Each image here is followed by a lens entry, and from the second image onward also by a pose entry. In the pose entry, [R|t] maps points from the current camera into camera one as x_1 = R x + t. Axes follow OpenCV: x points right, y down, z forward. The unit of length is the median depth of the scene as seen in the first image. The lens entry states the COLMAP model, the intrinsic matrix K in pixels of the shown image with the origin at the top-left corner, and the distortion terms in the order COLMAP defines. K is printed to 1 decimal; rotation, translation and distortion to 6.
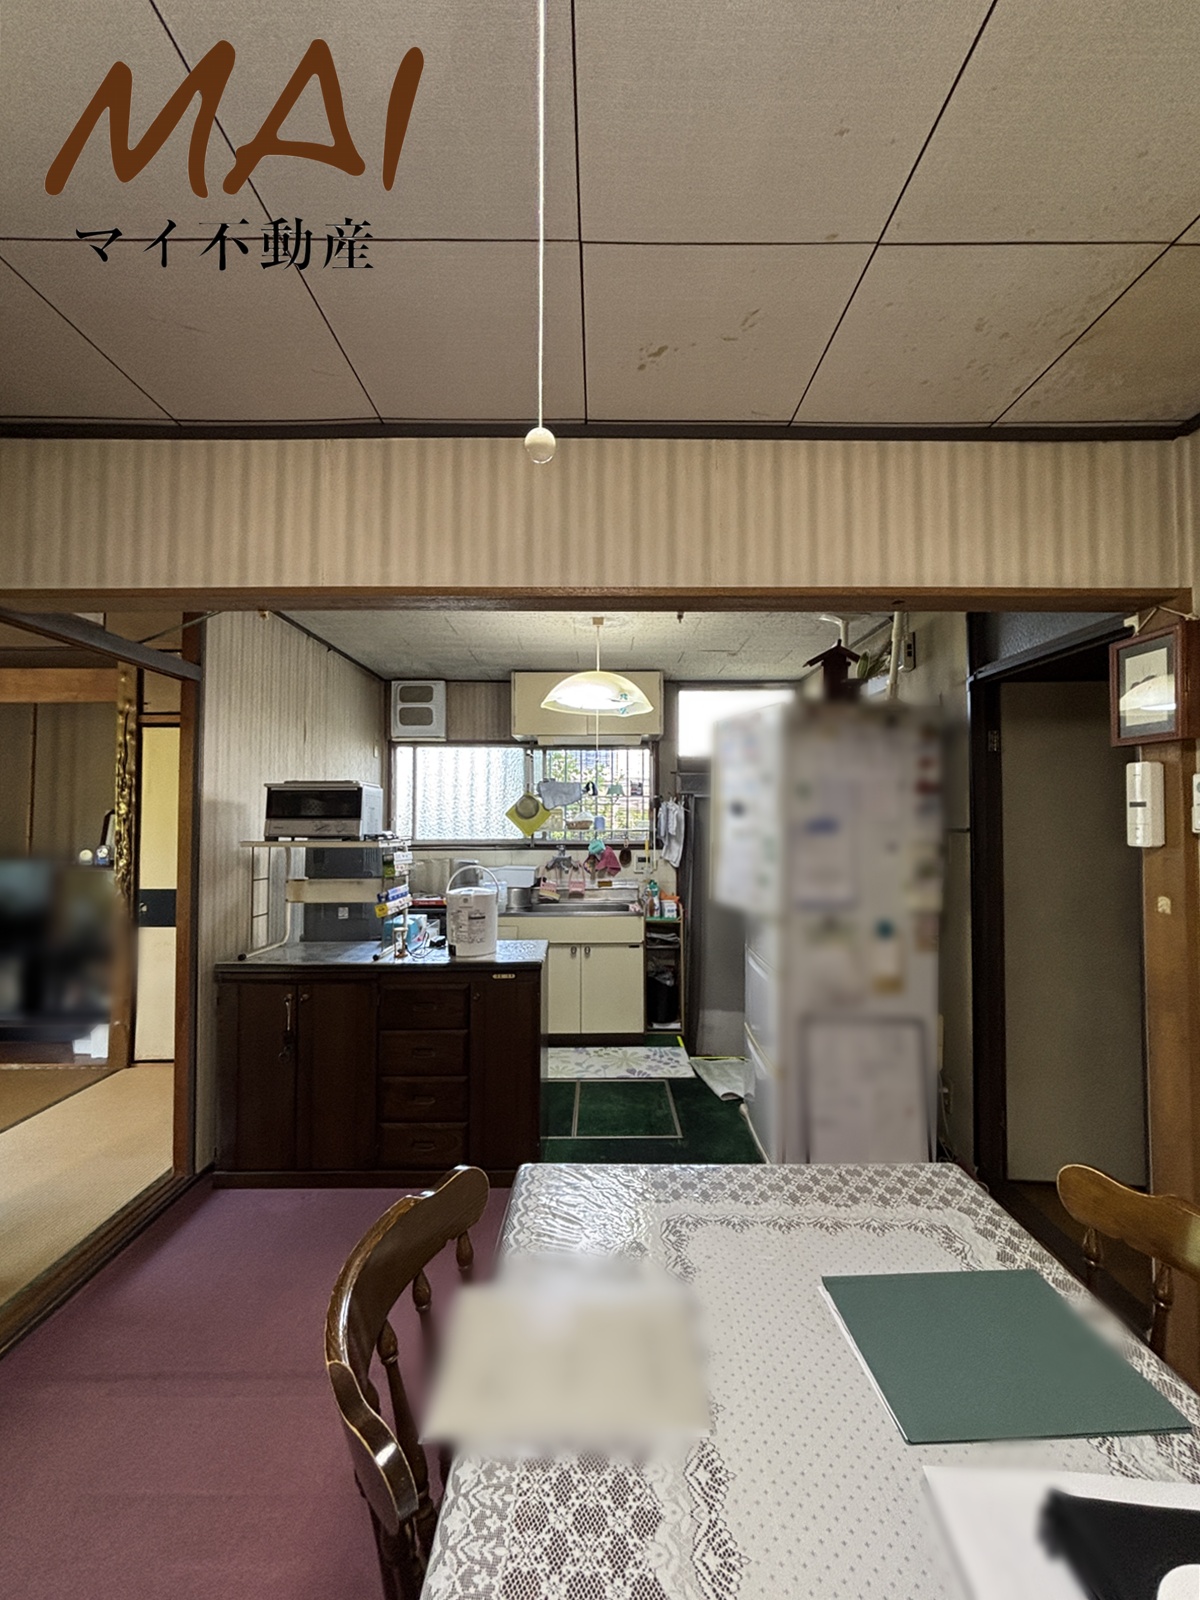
lens RADIAL K [[650.4, 0, 600.0], [0, 650.4, 800.0], [0, 0, 1]] dist [0.005960, -0.000361]
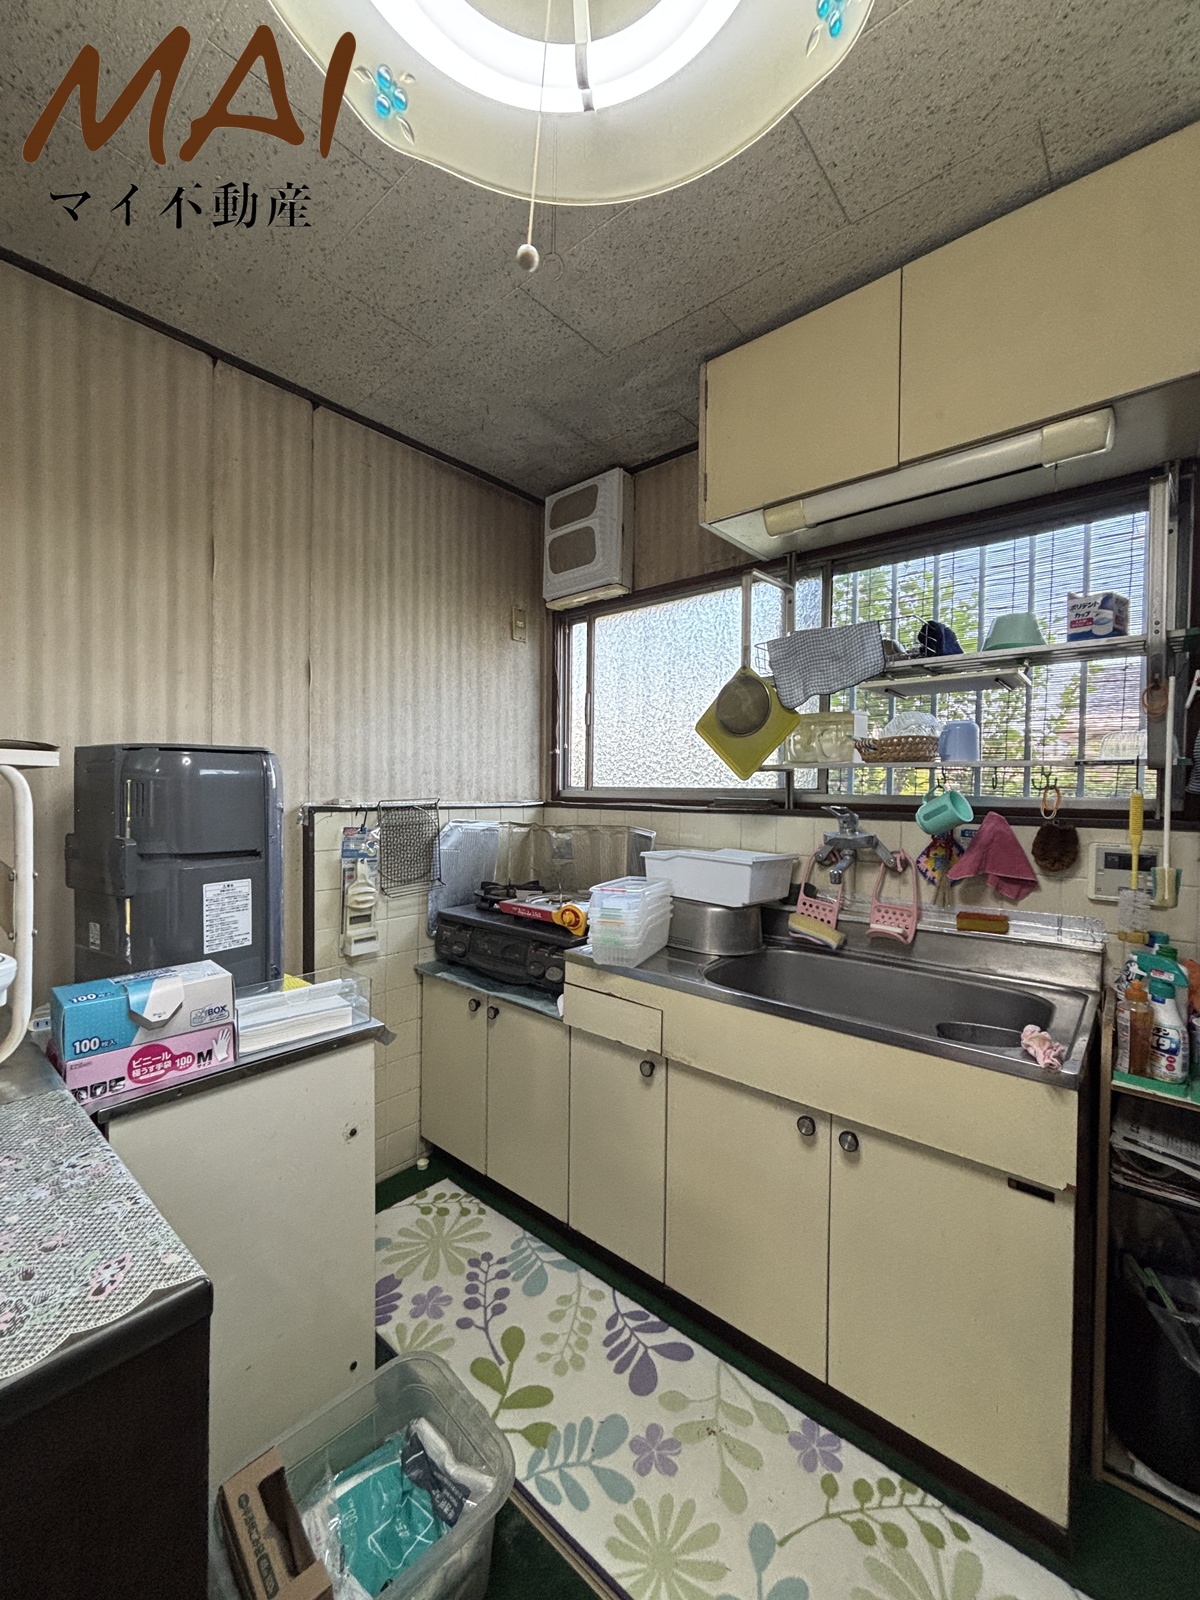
lens RADIAL K [[650.4, 0, 600.0], [0, 650.4, 800.0], [0, 0, 1]] dist [0.005960, -0.000361]
pose [[0.752349, 0.023215, -0.658356, 0.082956], [0.011184, 0.998785, 0.047999, 0.046592], [0.658670, -0.043475, 0.751175, 0.624079]]
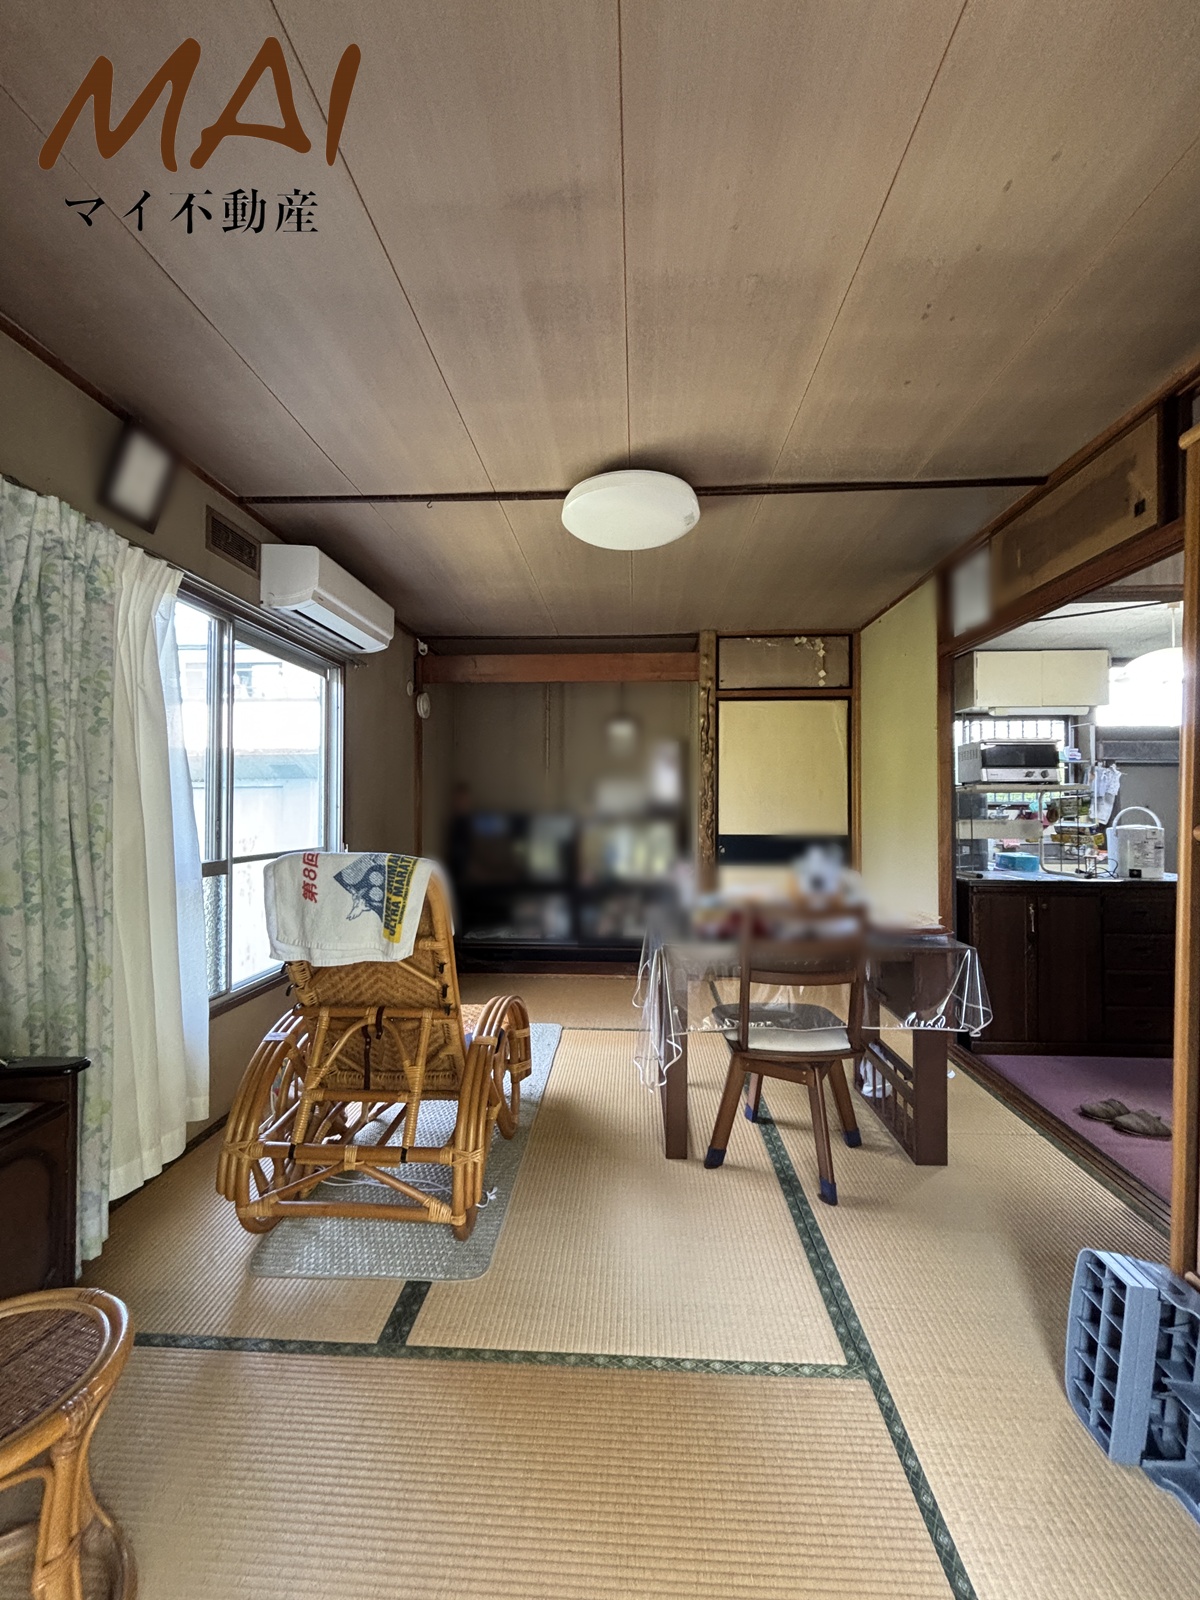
lens RADIAL K [[650.4, 0, 600.0], [0, 650.4, 800.0], [0, 0, 1]] dist [0.005960, -0.000361]
pose [[0.997883, 0.002617, -0.064982, -0.690375], [-0.001218, 0.999767, 0.021570, 0.037941], [0.065023, -0.021445, 0.997653, -0.181172]]
